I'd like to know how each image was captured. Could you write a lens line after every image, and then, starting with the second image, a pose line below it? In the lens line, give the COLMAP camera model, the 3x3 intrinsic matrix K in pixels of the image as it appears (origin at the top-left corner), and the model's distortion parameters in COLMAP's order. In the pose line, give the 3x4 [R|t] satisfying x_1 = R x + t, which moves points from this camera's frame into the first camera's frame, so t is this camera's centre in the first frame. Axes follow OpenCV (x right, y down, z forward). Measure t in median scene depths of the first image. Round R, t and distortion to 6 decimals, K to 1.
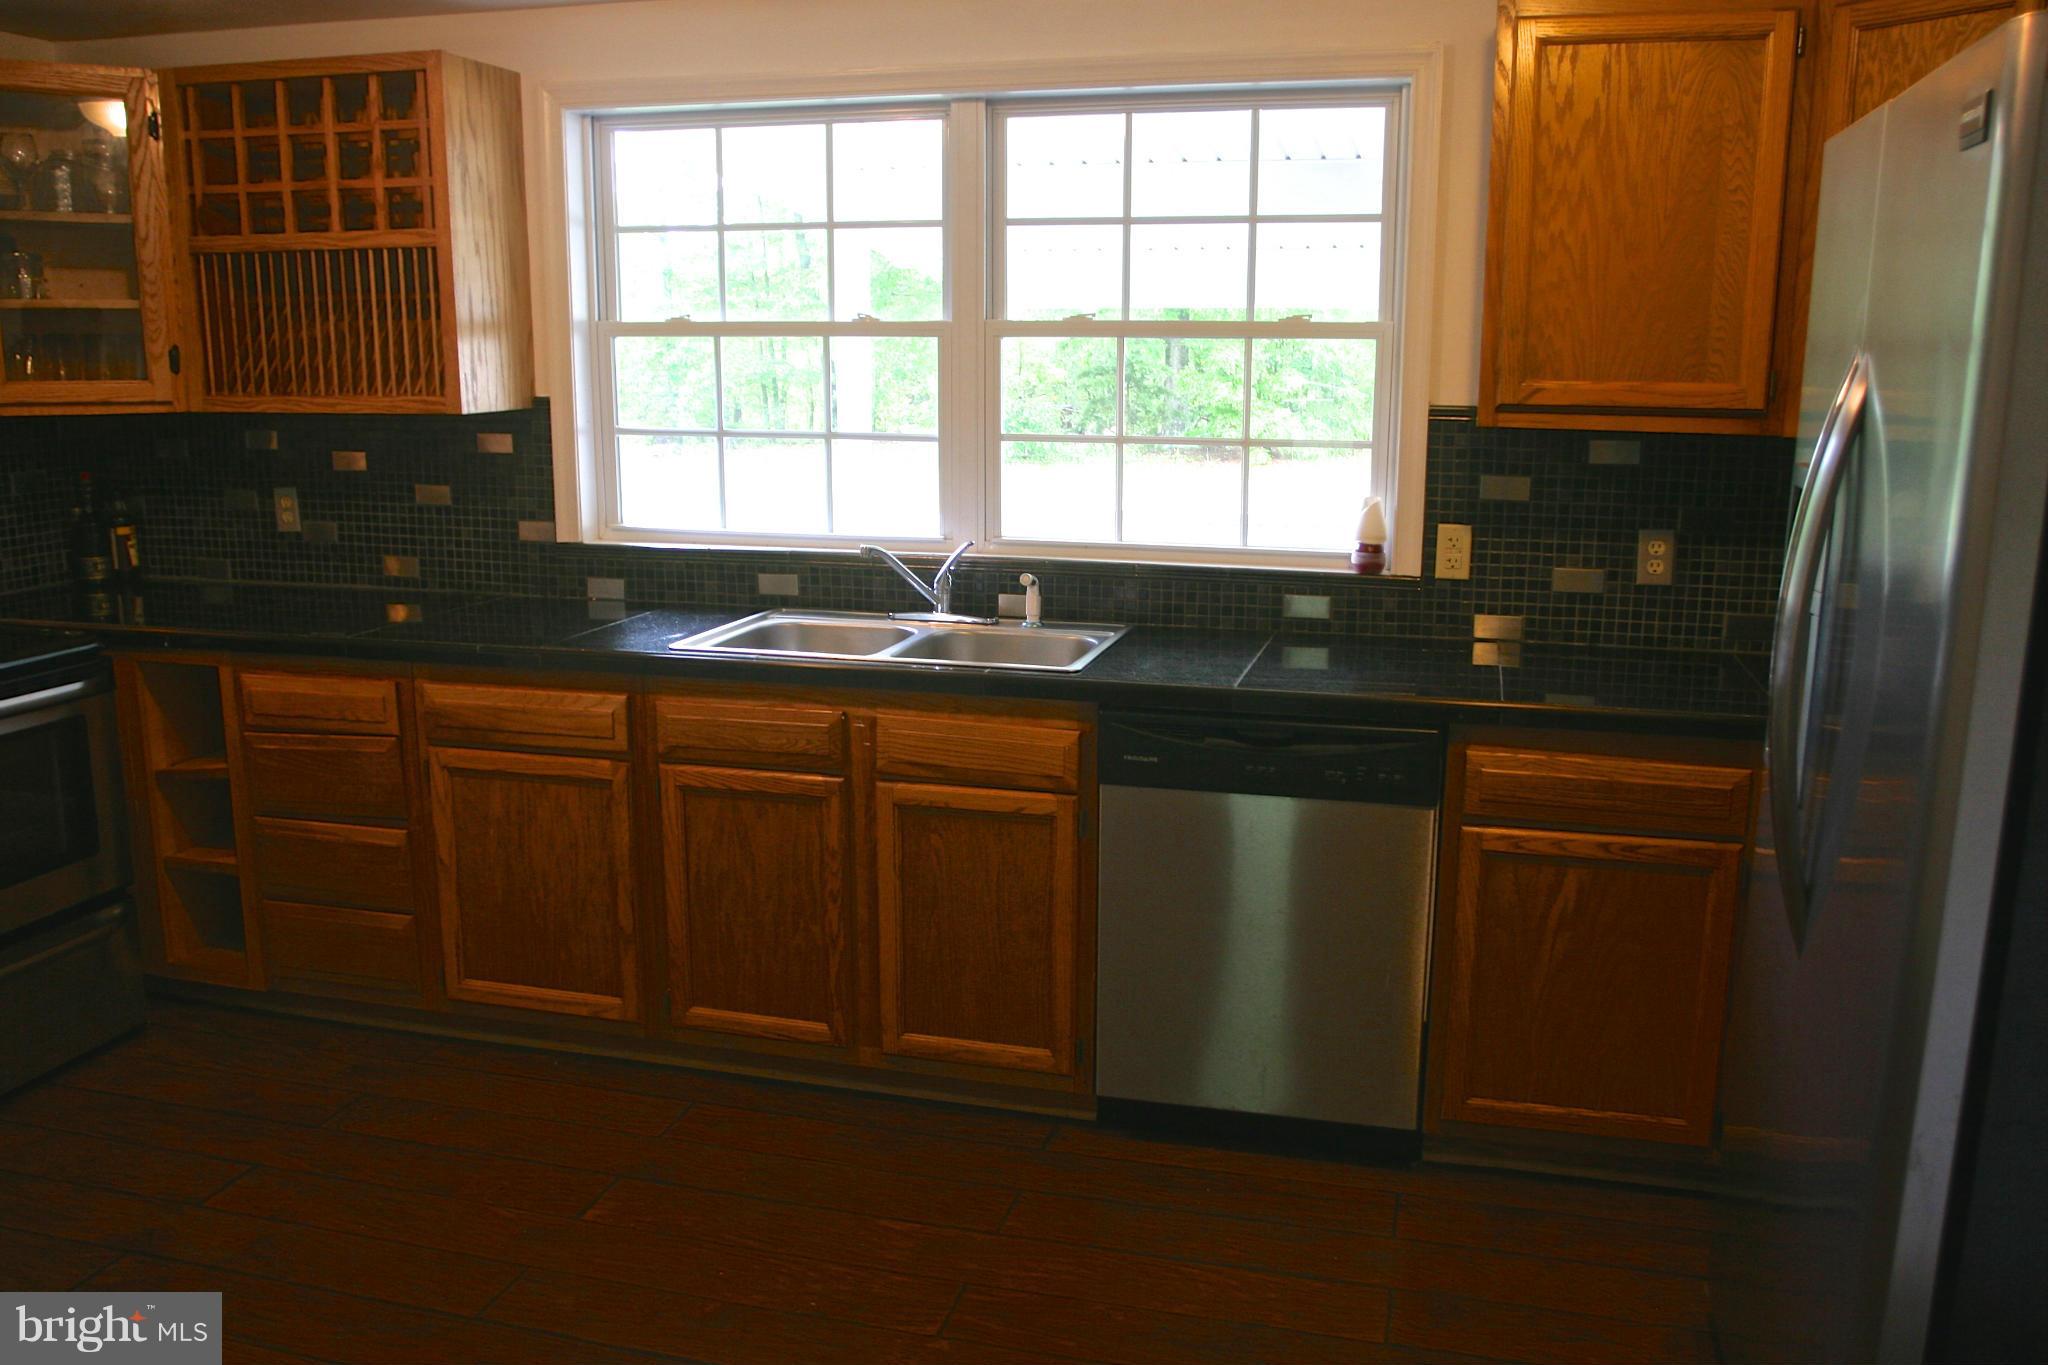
lens RADIAL K [[1679.2, 0, 1024.0], [0, 1679.2, 682.5], [0, 0, 1]] dist [-0.093801, 0.077834]
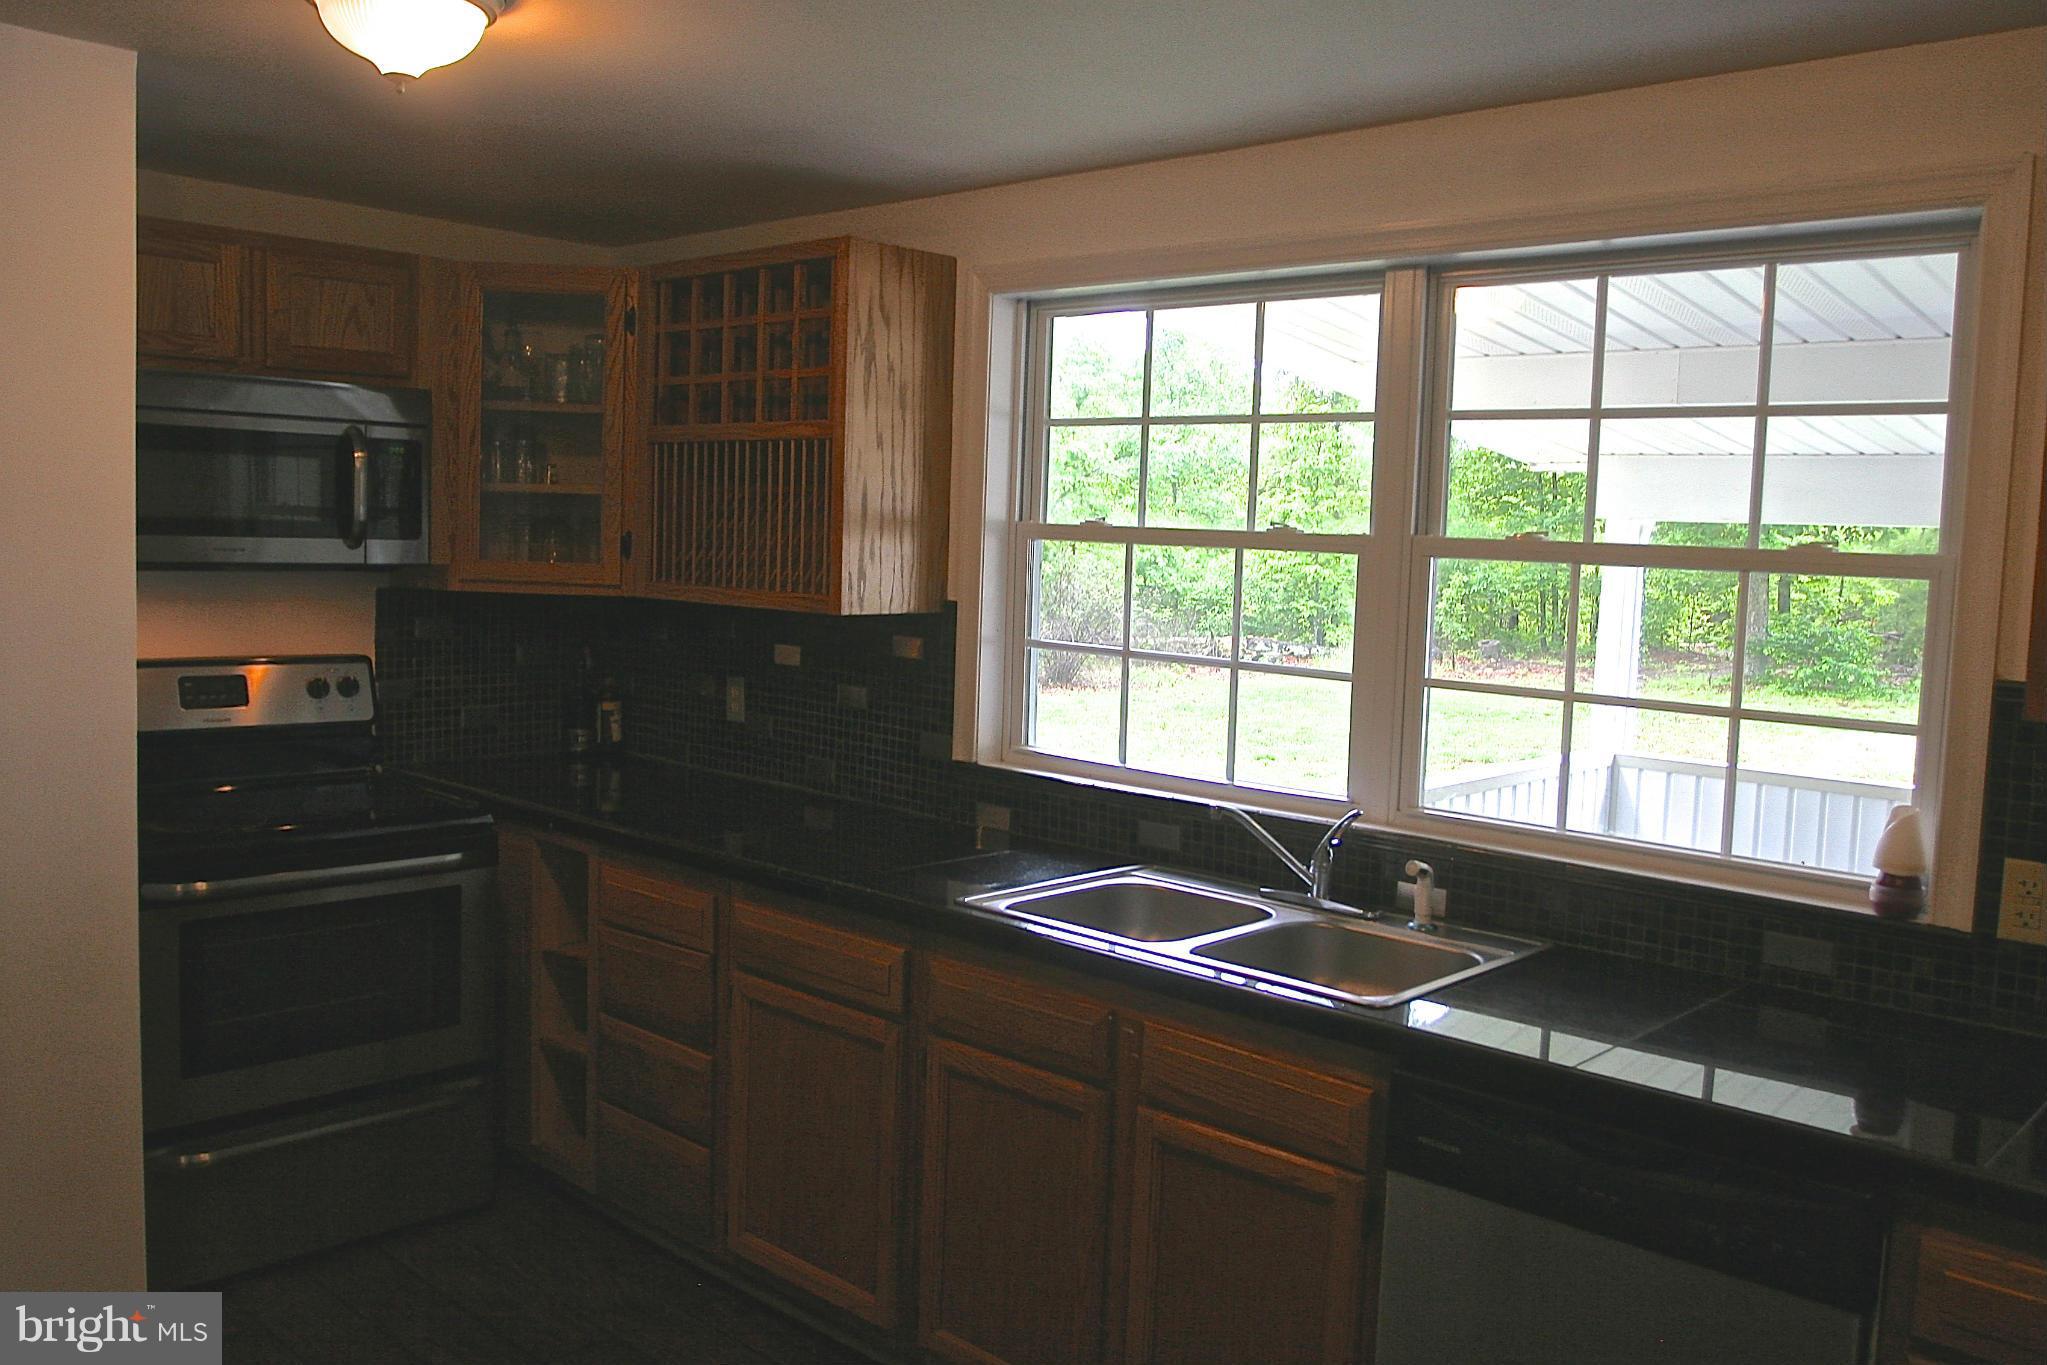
lens RADIAL K [[1678.4, 0, 1023.5], [0, 1678.4, 682.5], [0, 0, 1]] dist [-0.093801, 0.077834]
pose [[0.883829, 0.070529, -0.462462, 0.185081], [-0.125543, 0.988066, -0.089241, -0.052519], [0.450649, 0.136933, 0.882136, 0.219763]]
